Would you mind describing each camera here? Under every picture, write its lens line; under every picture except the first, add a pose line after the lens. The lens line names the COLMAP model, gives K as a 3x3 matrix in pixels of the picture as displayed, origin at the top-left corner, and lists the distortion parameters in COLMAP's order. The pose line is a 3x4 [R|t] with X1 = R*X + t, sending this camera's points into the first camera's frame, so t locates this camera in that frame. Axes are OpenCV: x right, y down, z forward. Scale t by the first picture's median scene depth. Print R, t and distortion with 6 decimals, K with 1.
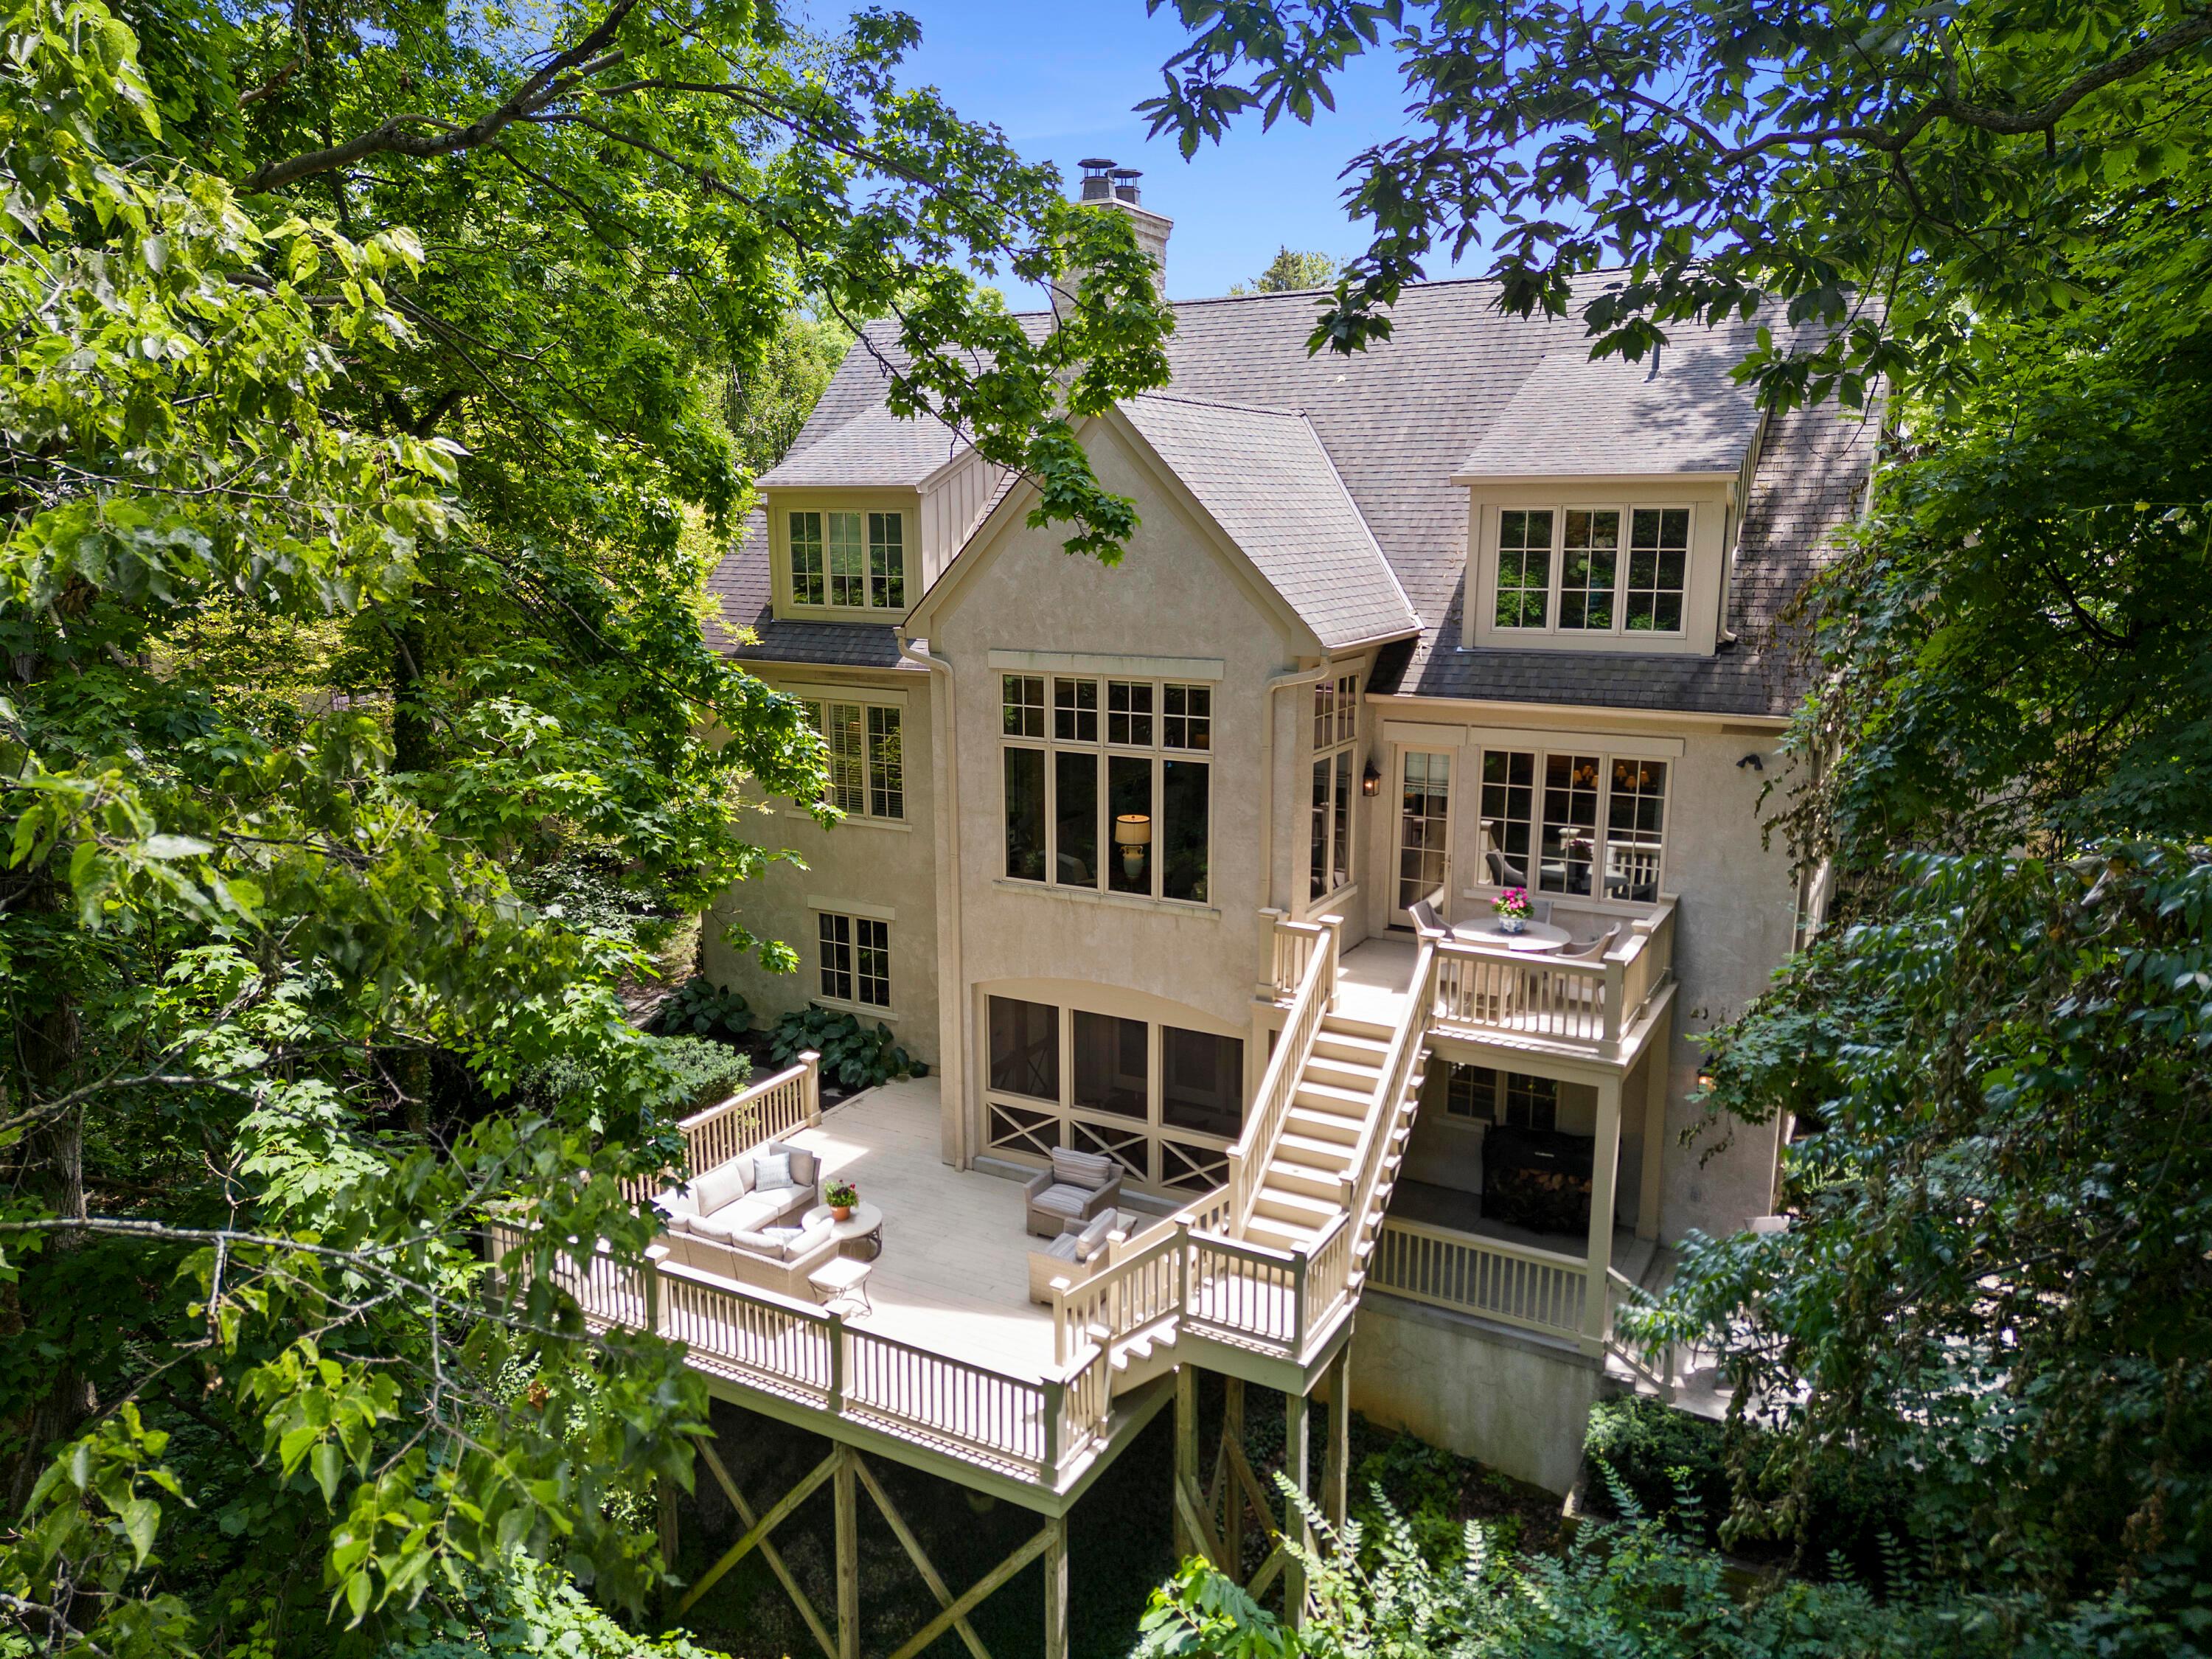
lens RADIAL K [[1553.0, 0, 1106.0], [0, 1553.0, 829.5], [0, 0, 1]] dist [0.124993, -0.194354]
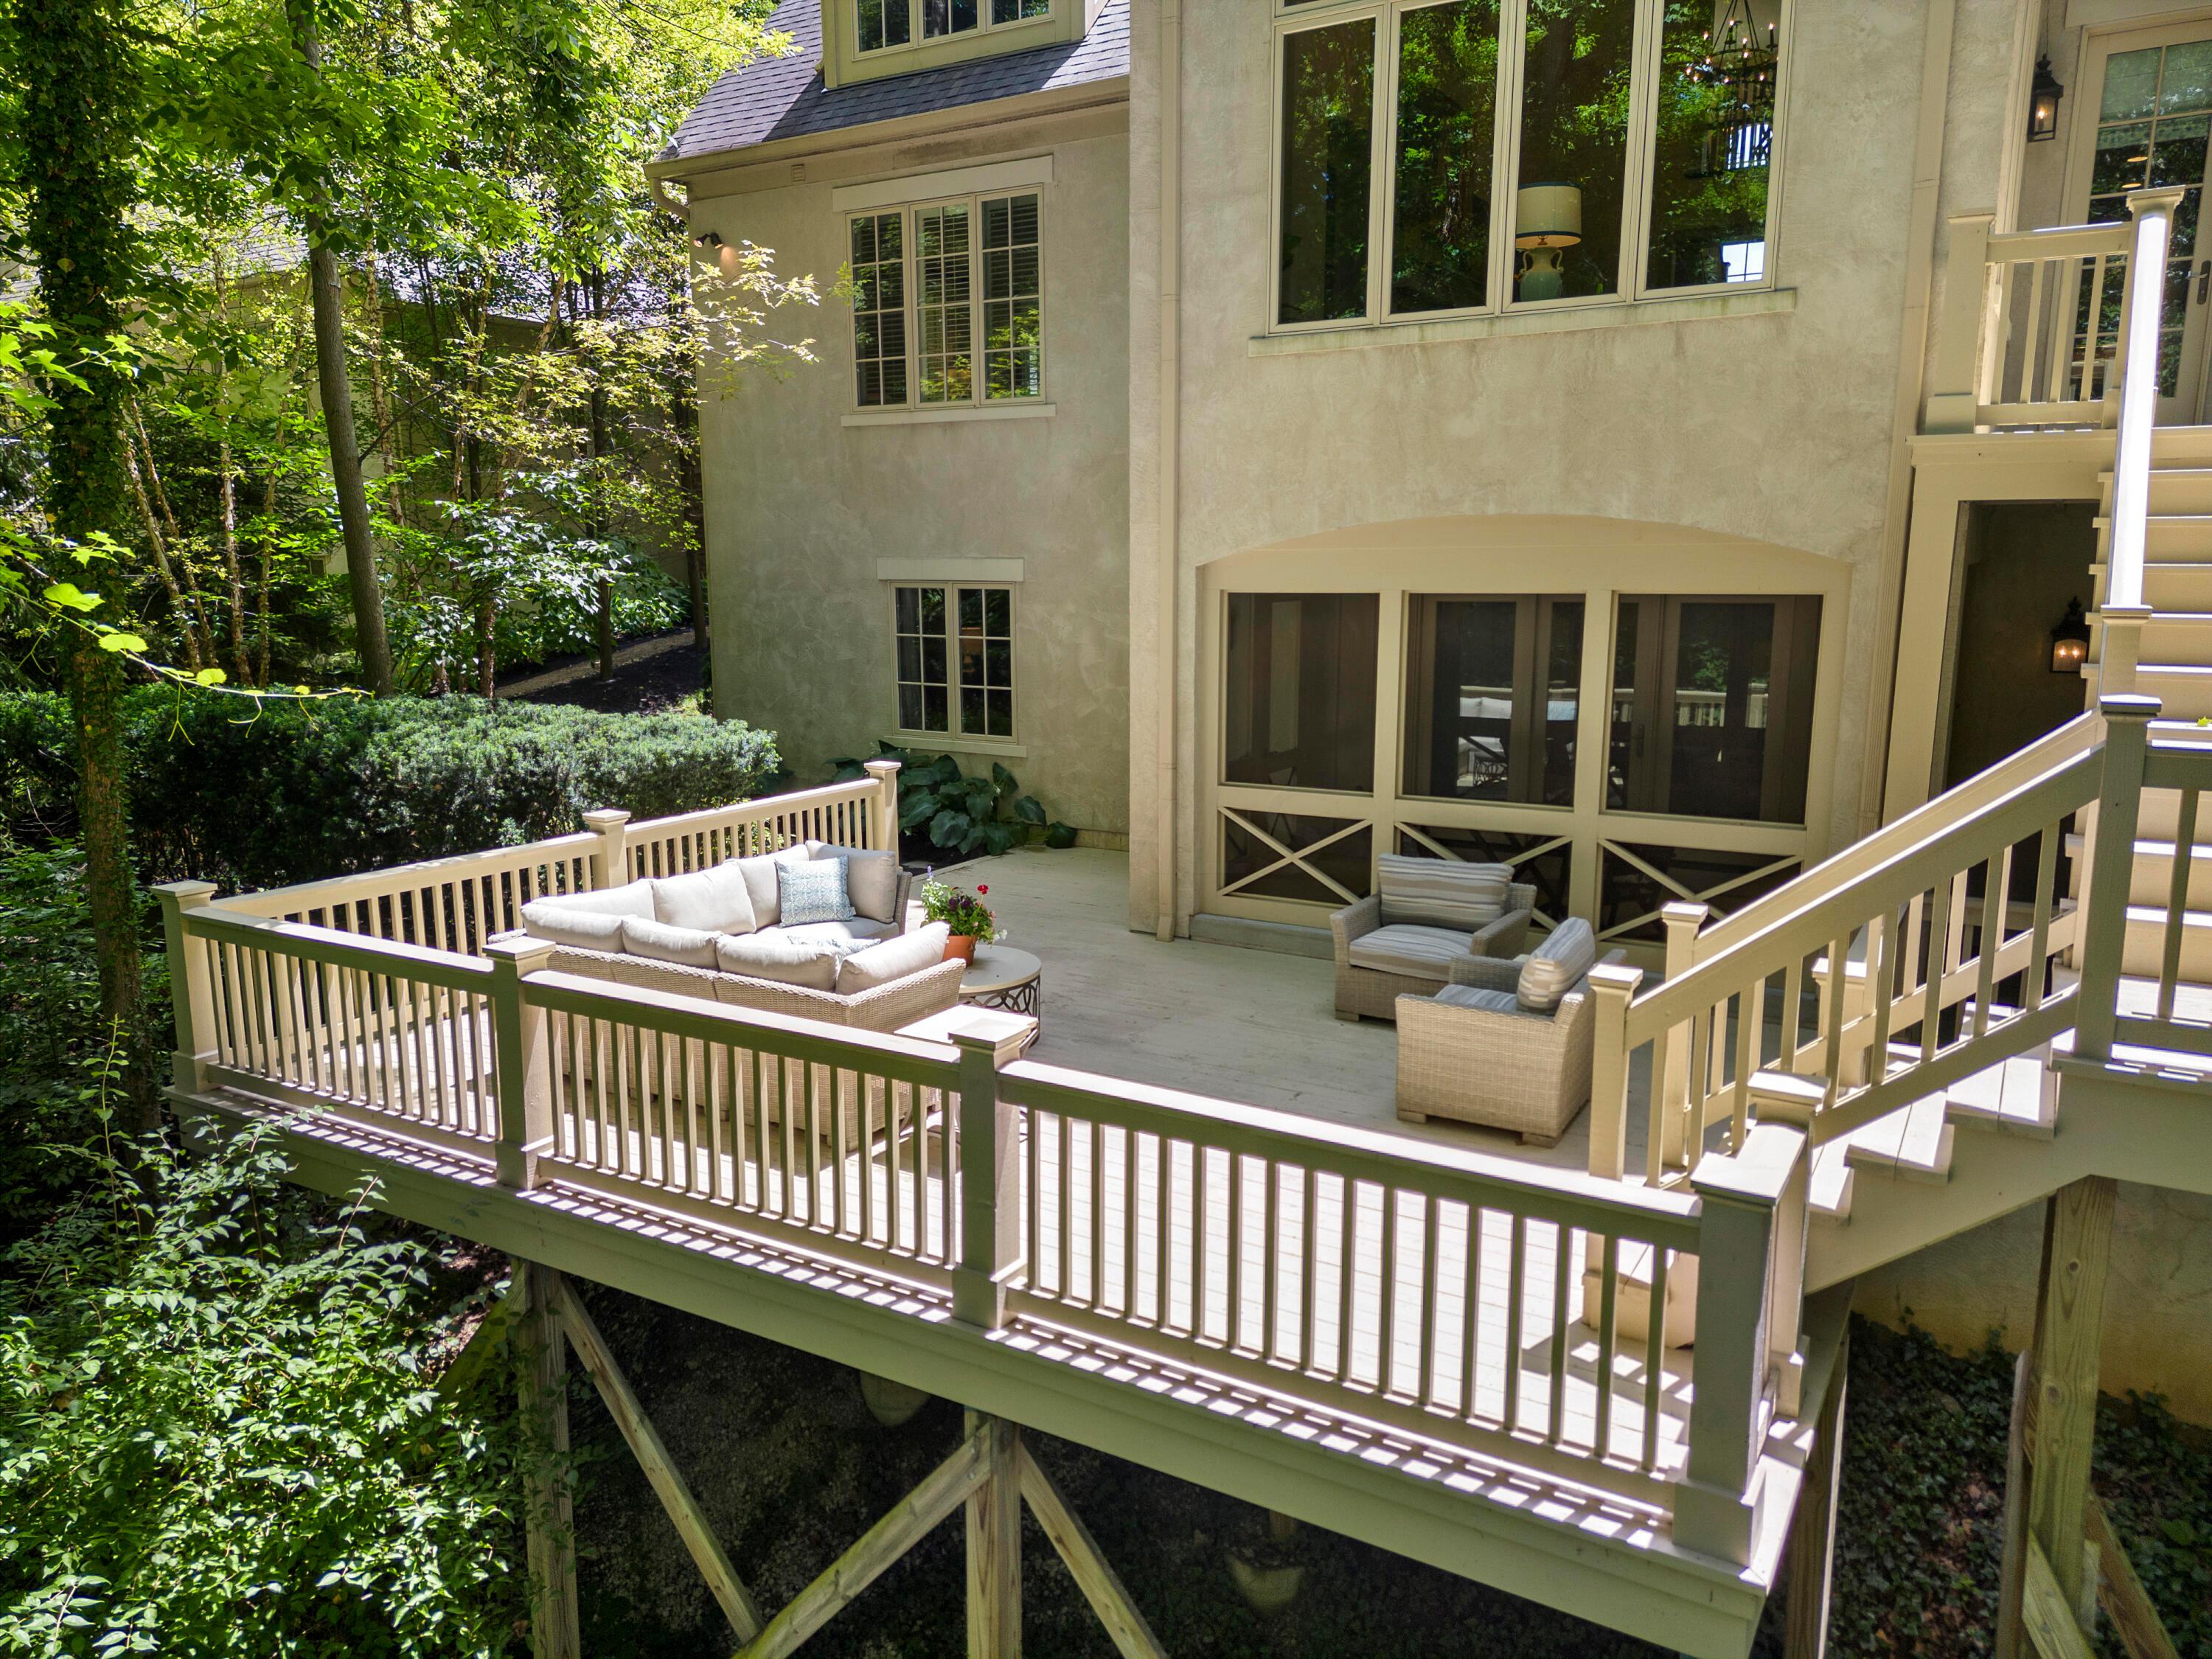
lens RADIAL K [[1553.0, 0, 1106.0], [0, 1553.0, 829.5], [0, 0, 1]] dist [0.124993, -0.194354]
pose [[0.999385, 0.005051, -0.034697, -0.100707], [-0.006067, 0.999554, -0.029244, 0.206423], [0.034533, 0.029437, 0.998970, 0.497413]]
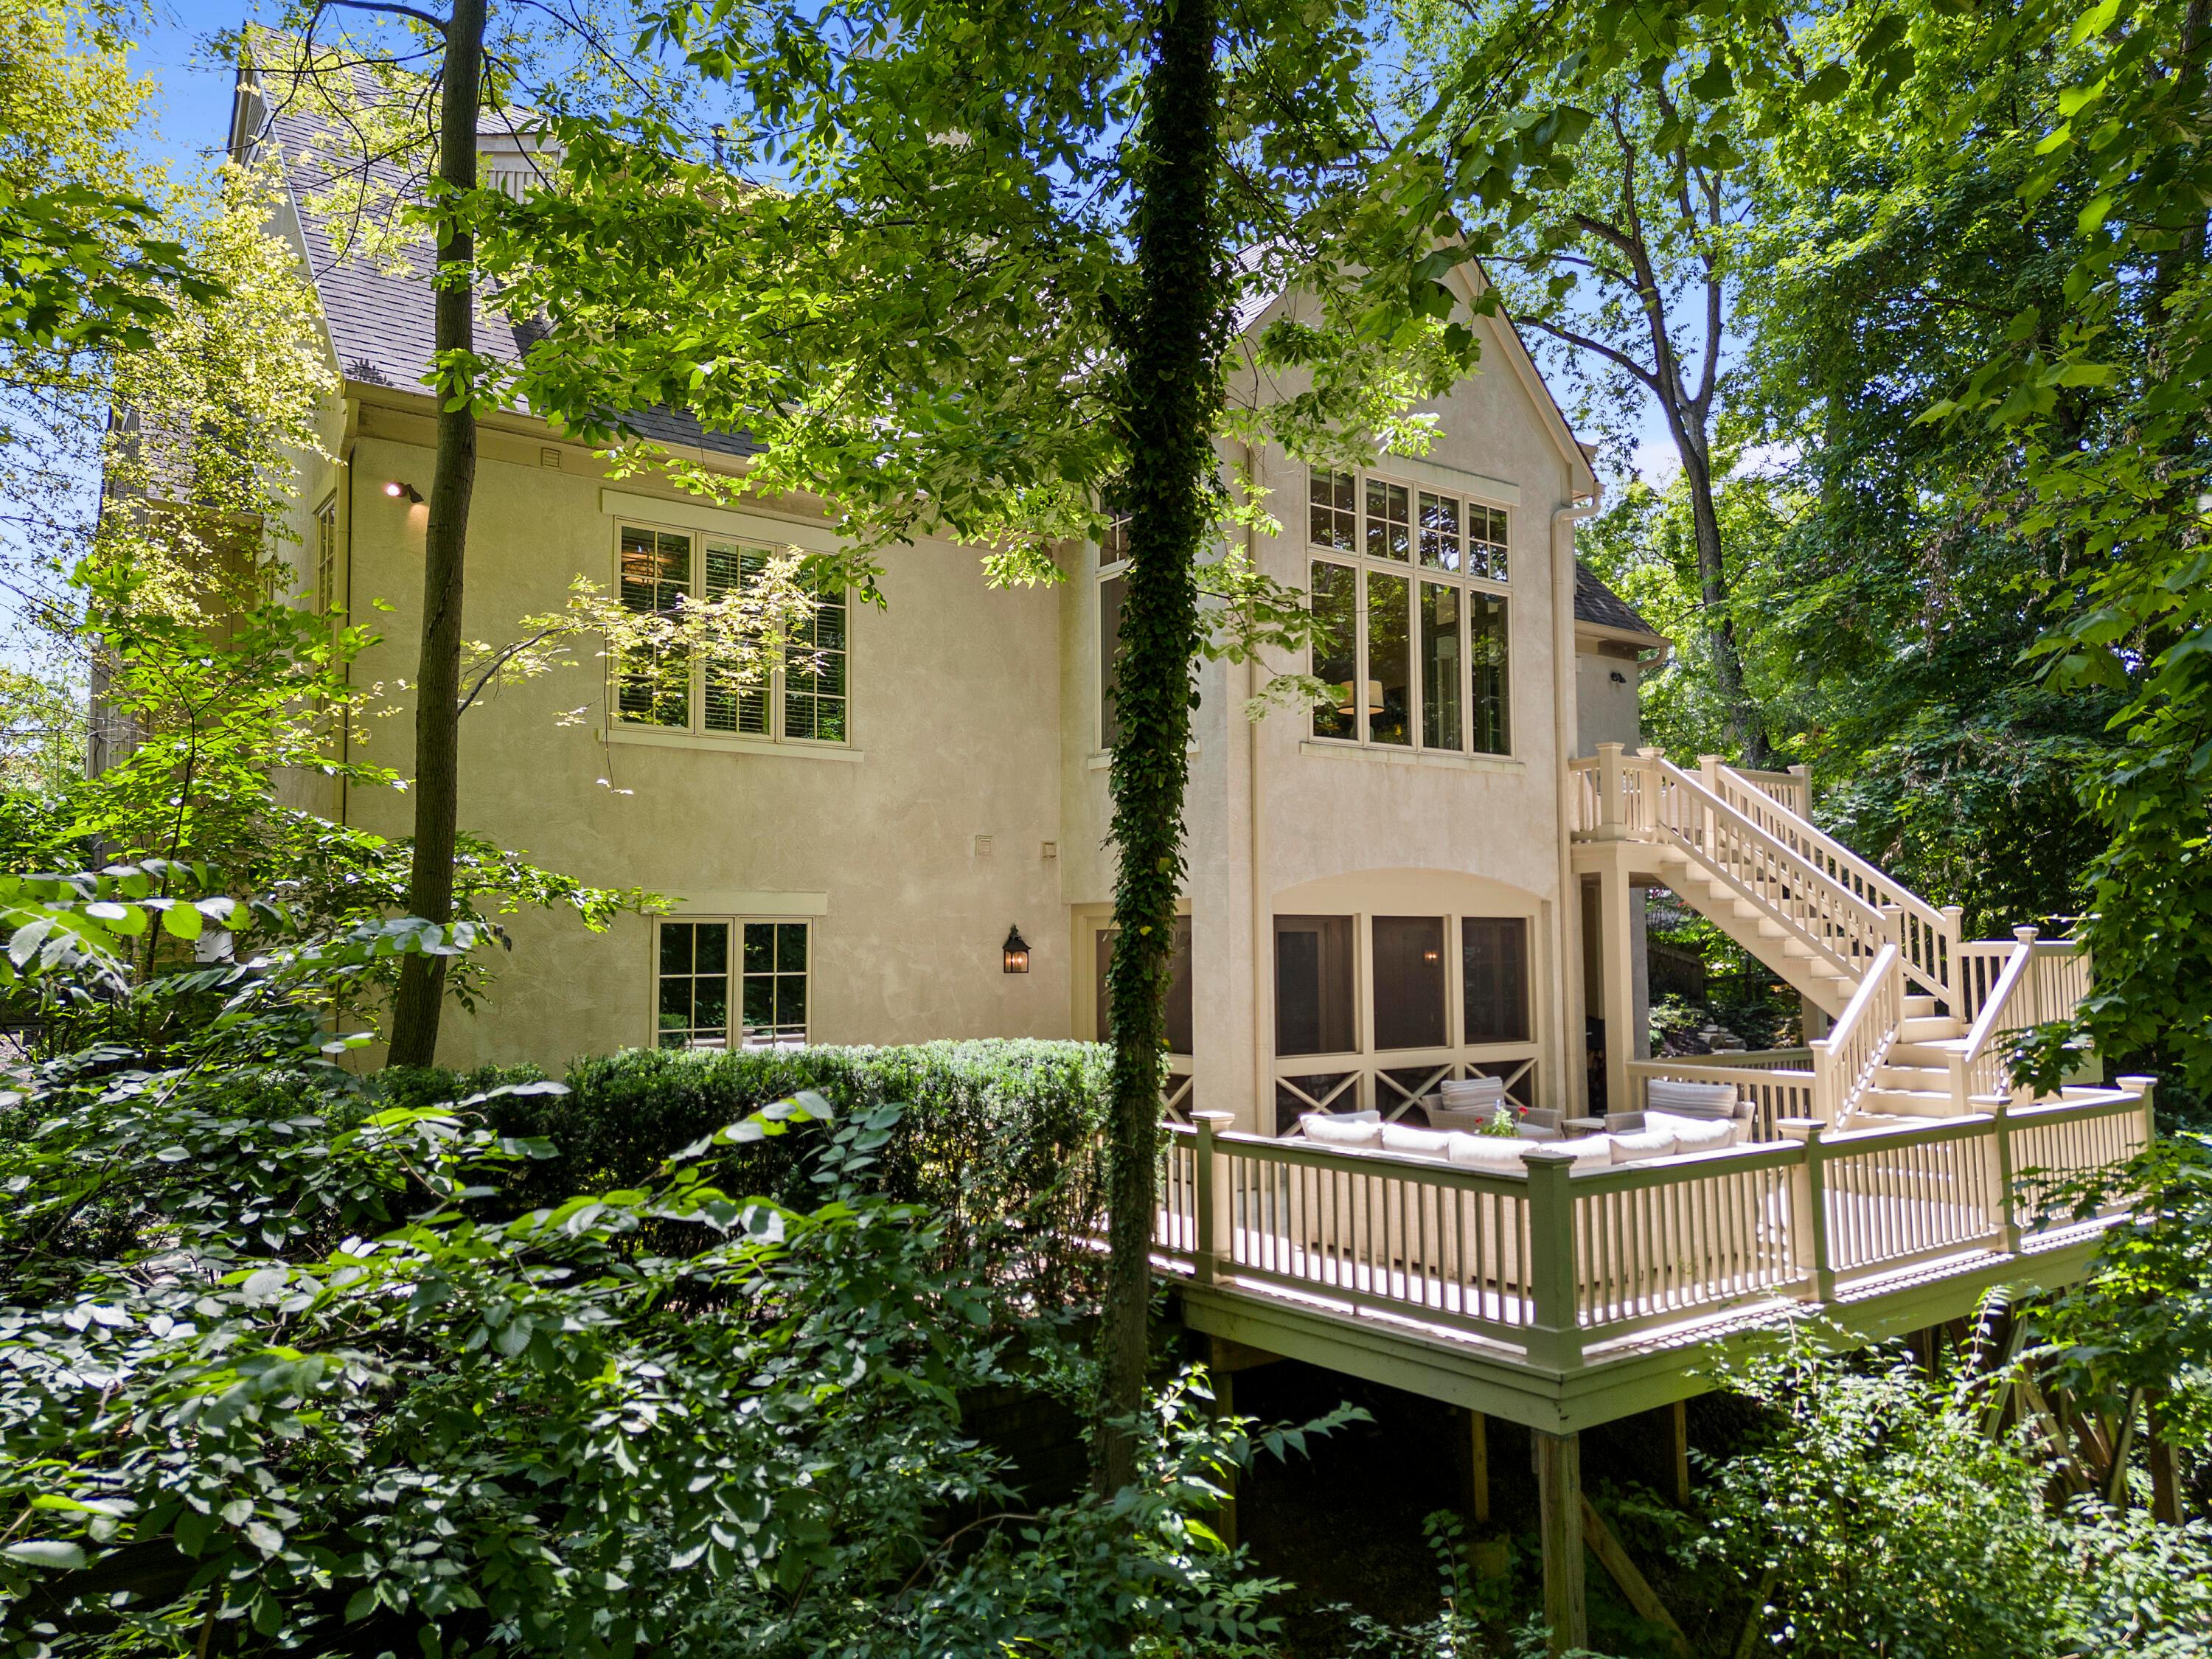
lens RADIAL K [[1553.0, 0, 1106.0], [0, 1553.0, 829.5], [0, 0, 1]] dist [0.124993, -0.194354]
pose [[0.405500, 0.076565, 0.910883, -0.769010], [0.191756, 0.967188, -0.166663, 0.176660], [-0.893756, 0.242249, 0.377513, 0.817339]]
